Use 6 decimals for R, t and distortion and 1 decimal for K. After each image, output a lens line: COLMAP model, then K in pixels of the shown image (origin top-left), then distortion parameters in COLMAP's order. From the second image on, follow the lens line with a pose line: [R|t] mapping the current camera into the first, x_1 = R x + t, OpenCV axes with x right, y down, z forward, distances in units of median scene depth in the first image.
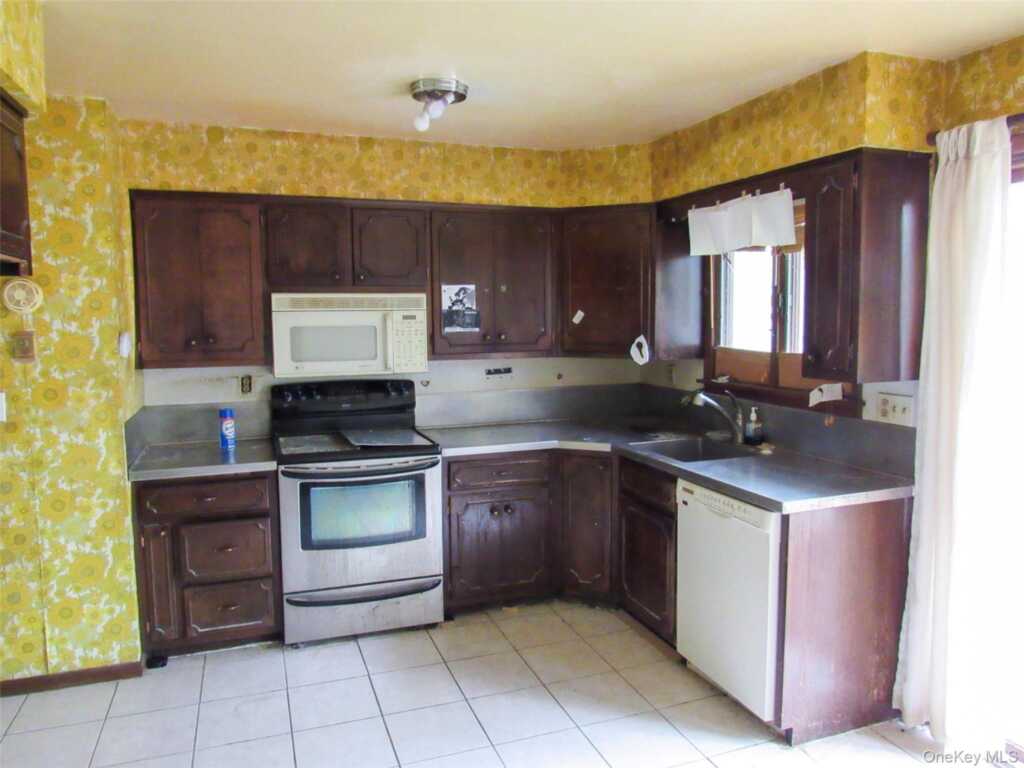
lens RADIAL K [[737.9, 0, 512.0], [0, 737.9, 384.0], [0, 0, 1]] dist [-0.005073, 0.000432]
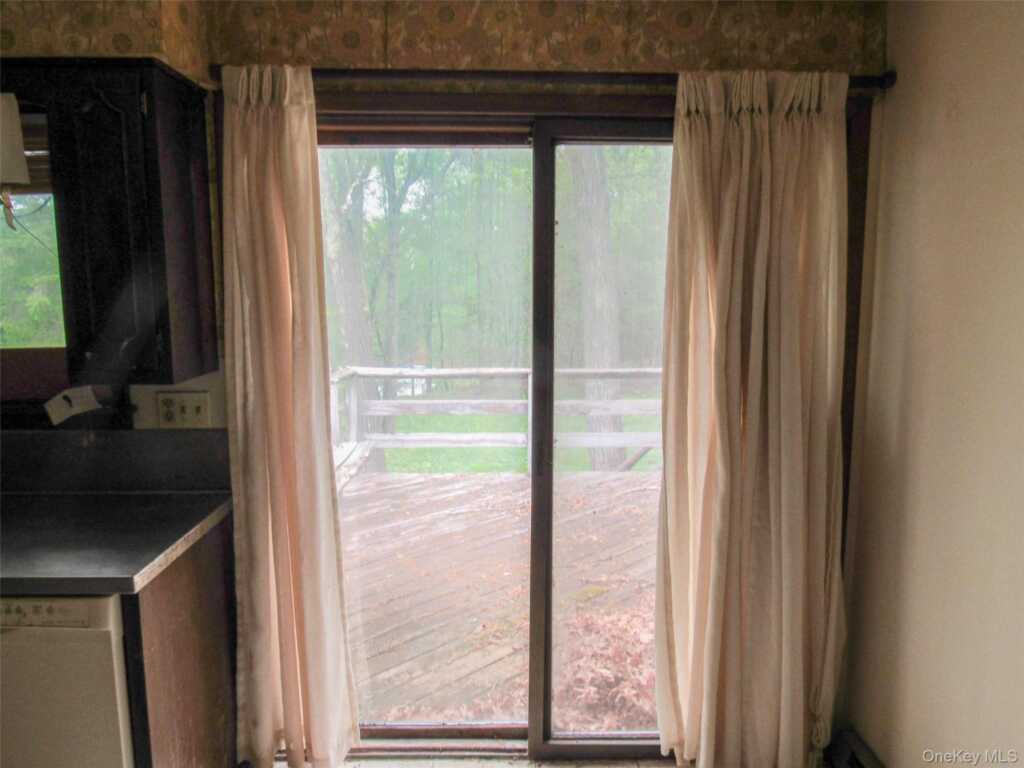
lens RADIAL K [[737.9, 0, 512.0], [0, 737.9, 384.0], [0, 0, 1]] dist [-0.005073, 0.000432]
pose [[0.343591, -0.123203, 0.931003, -0.103544], [0.089053, 0.991164, 0.098299, -0.042907], [-0.934888, 0.049133, 0.351527, 0.407915]]
